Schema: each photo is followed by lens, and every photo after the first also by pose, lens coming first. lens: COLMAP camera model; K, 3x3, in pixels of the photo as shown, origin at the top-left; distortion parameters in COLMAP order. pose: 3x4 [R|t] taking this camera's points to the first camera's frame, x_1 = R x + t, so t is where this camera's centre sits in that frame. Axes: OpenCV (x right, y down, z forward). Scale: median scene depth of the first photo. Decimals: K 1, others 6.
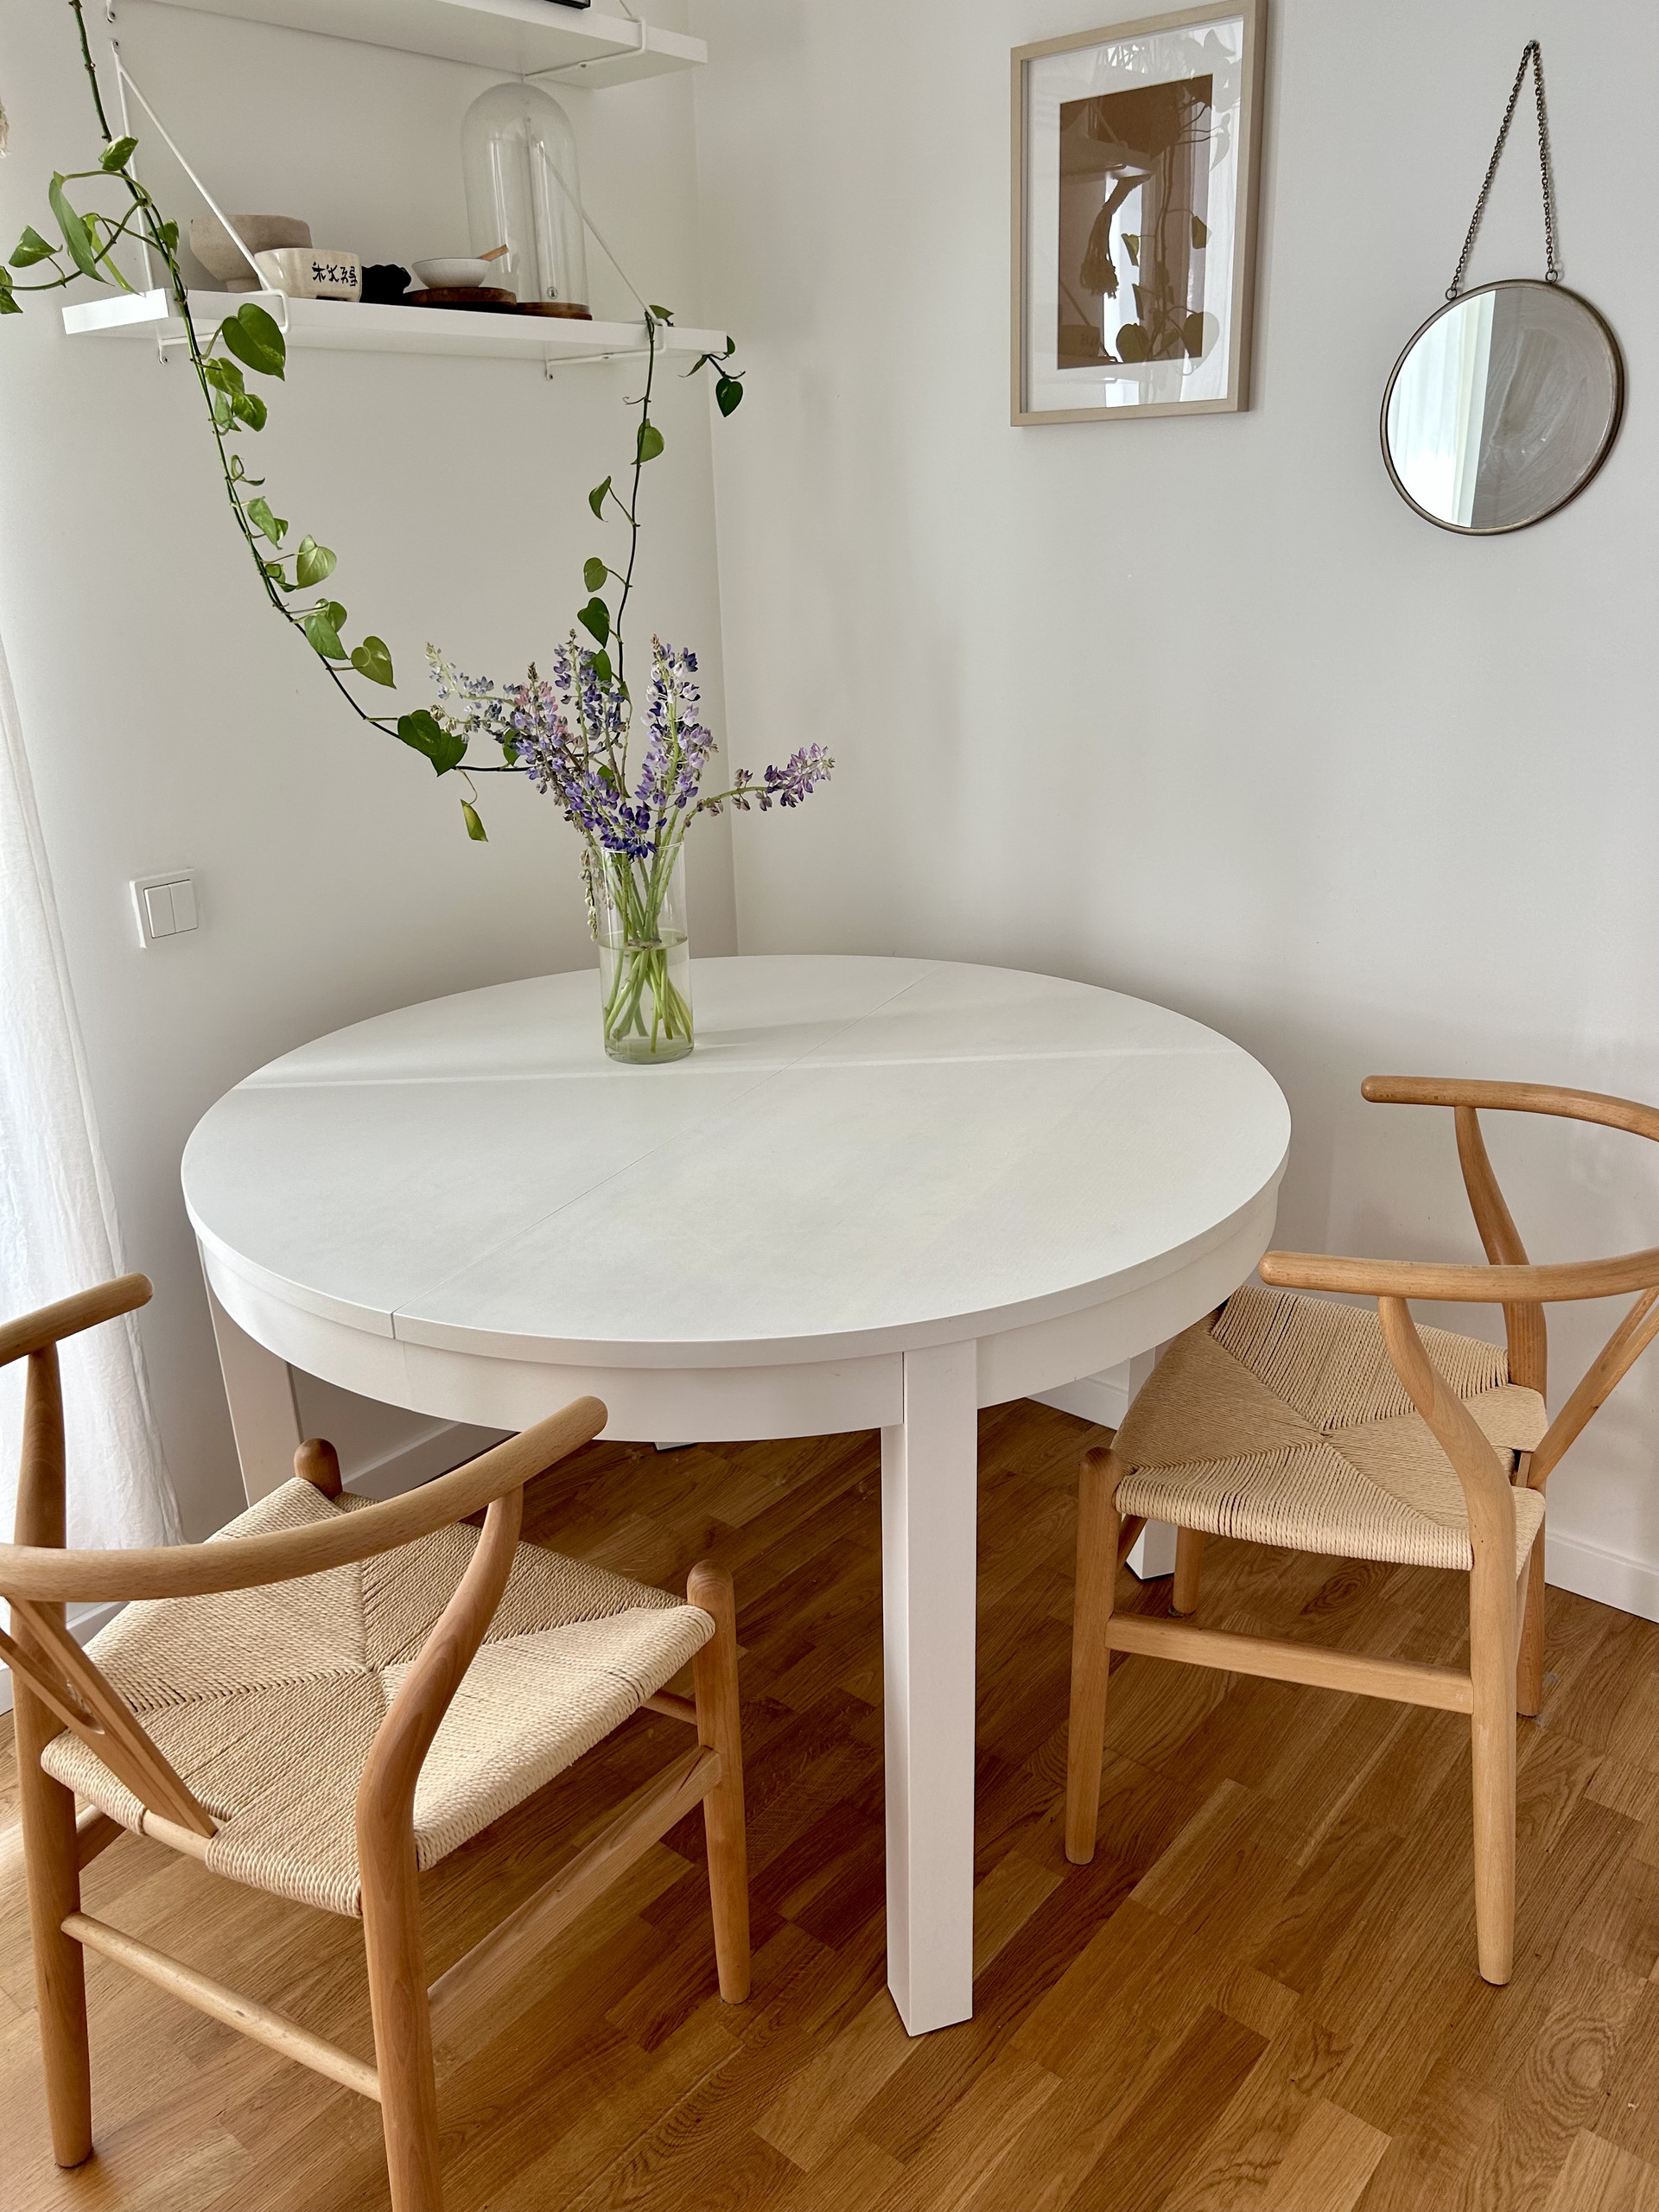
lens RADIAL K [[1639.6, 0, 831.3], [0, 1639.6, 1096.3], [0, 0, 1]] dist [0.005429, -0.019526]
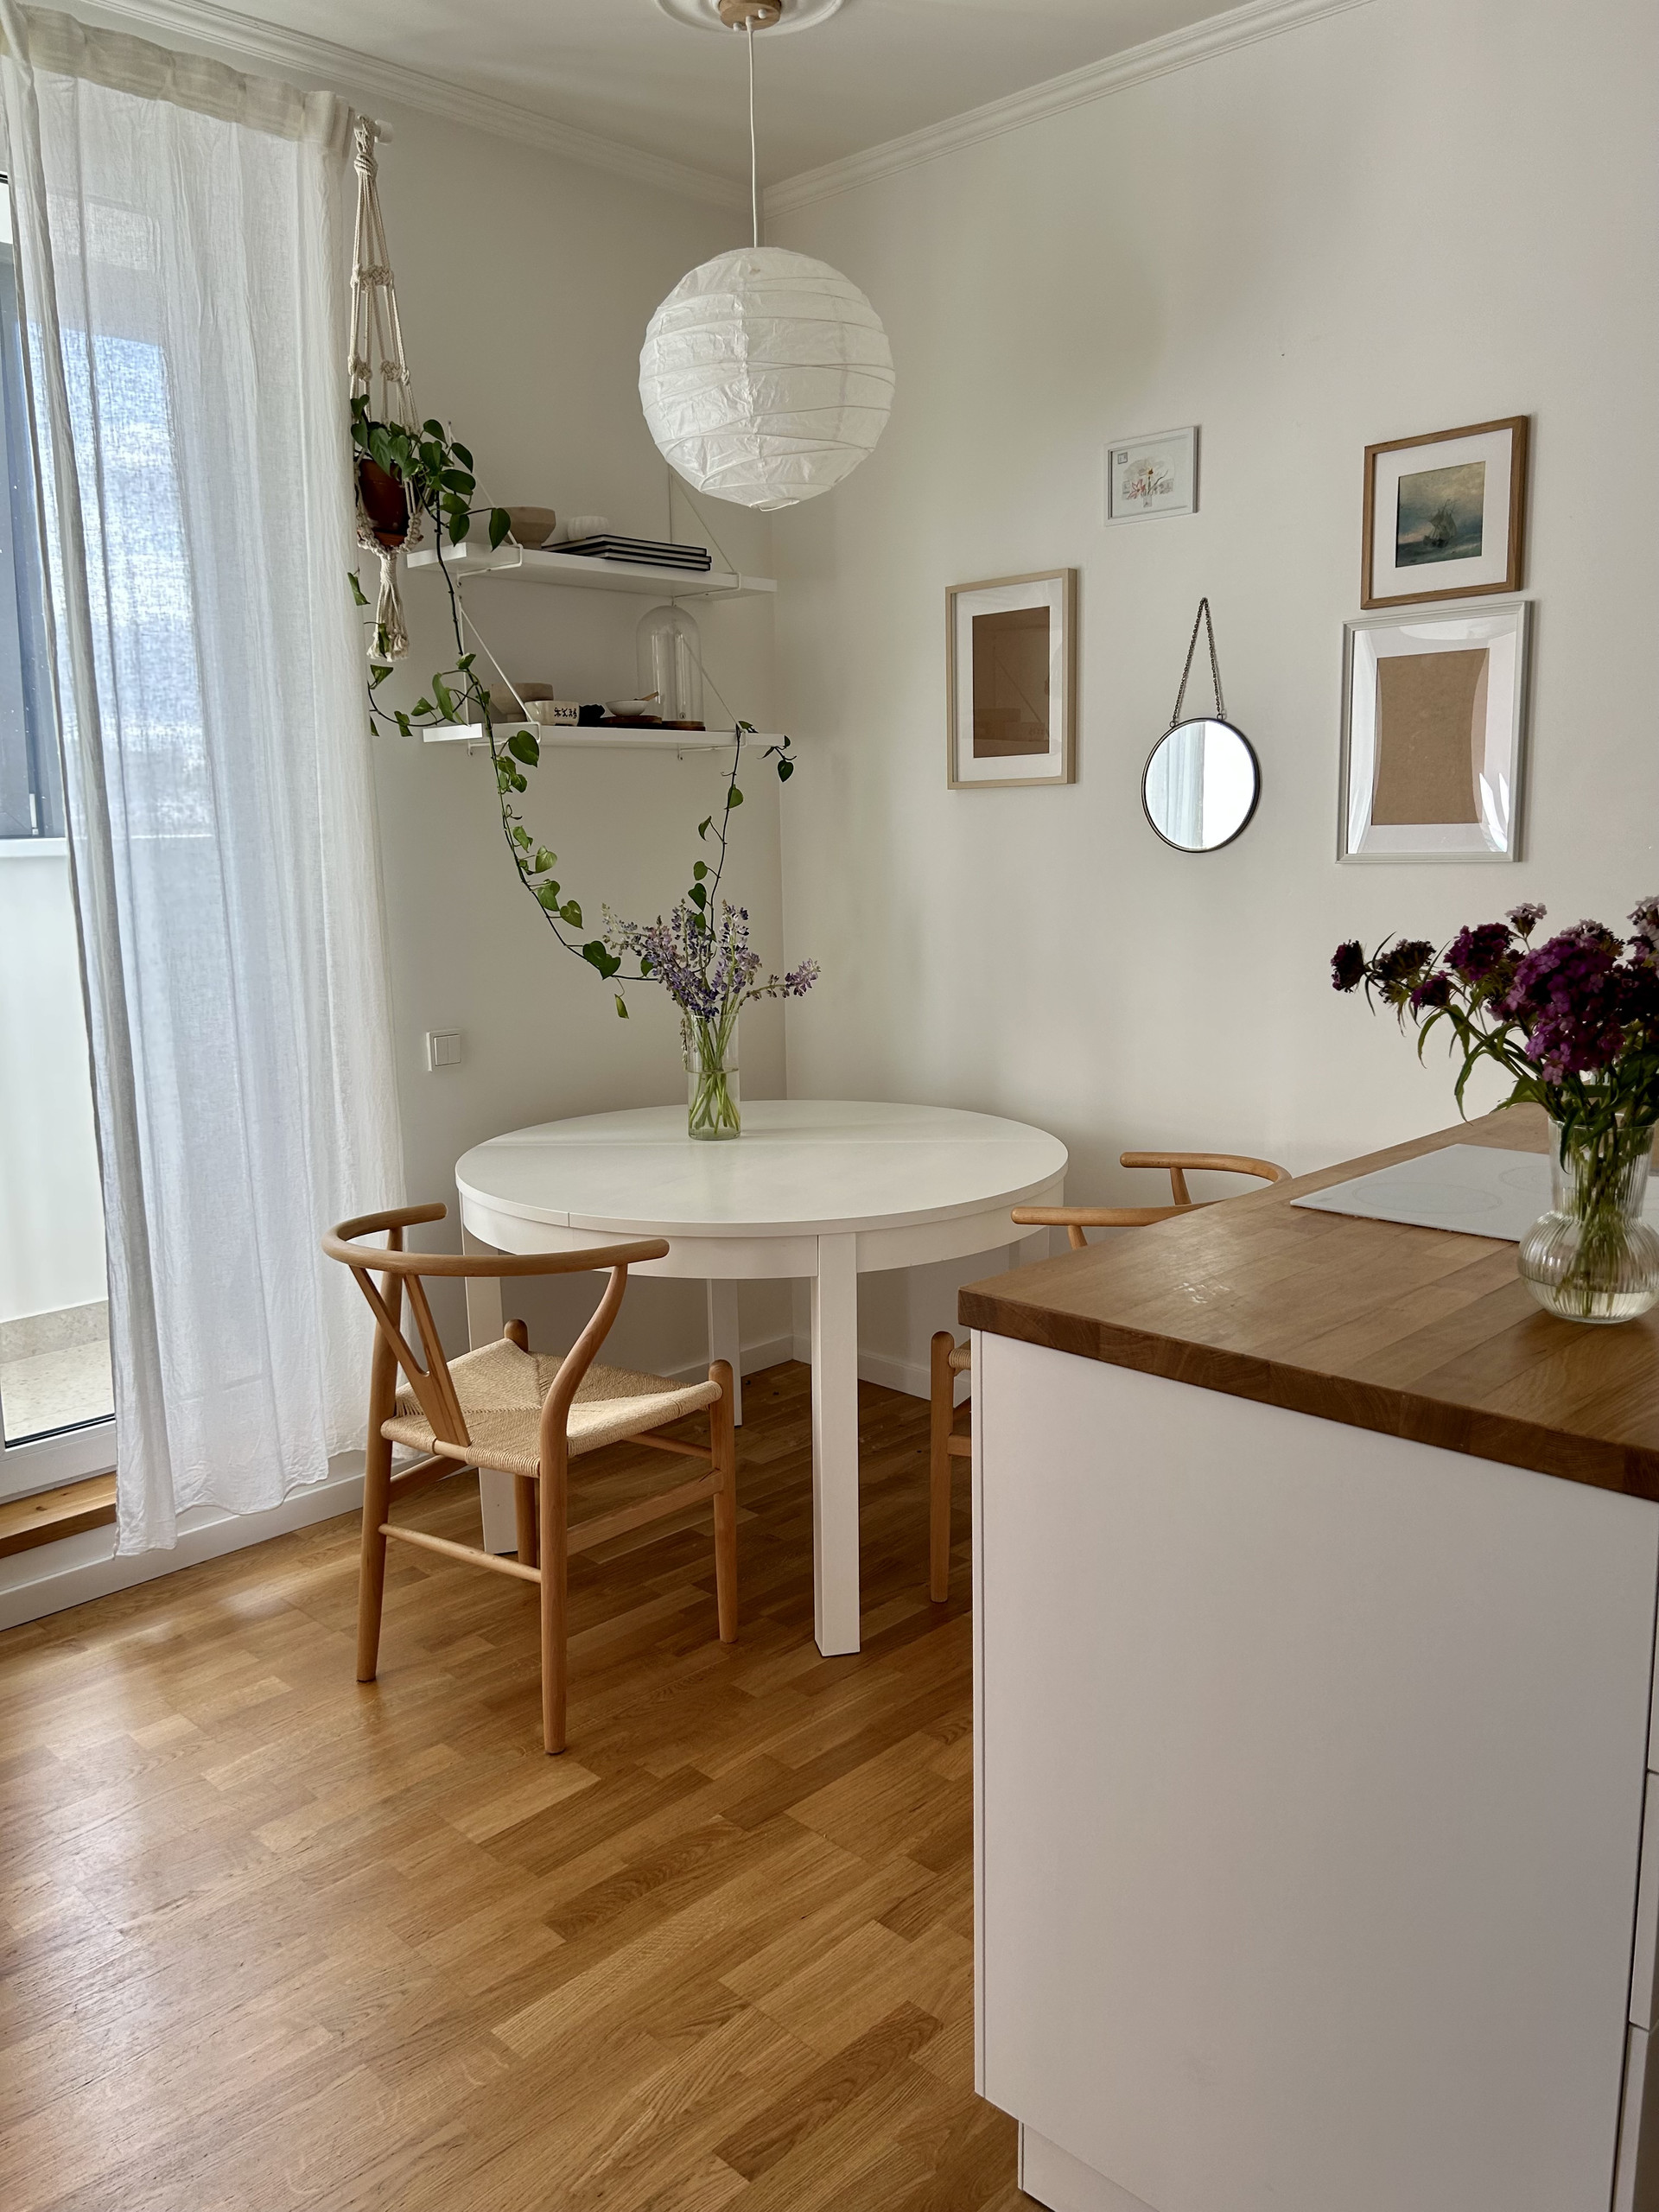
lens RADIAL K [[1639.6, 0, 827.0], [0, 1639.6, 1113.2], [0, 0, 1]] dist [0.005429, -0.019526]
pose [[0.996246, 0.023895, -0.083207, 0.155883], [-0.037962, 0.984396, -0.171825, 0.250997], [0.077803, 0.174339, 0.981607, -0.712064]]
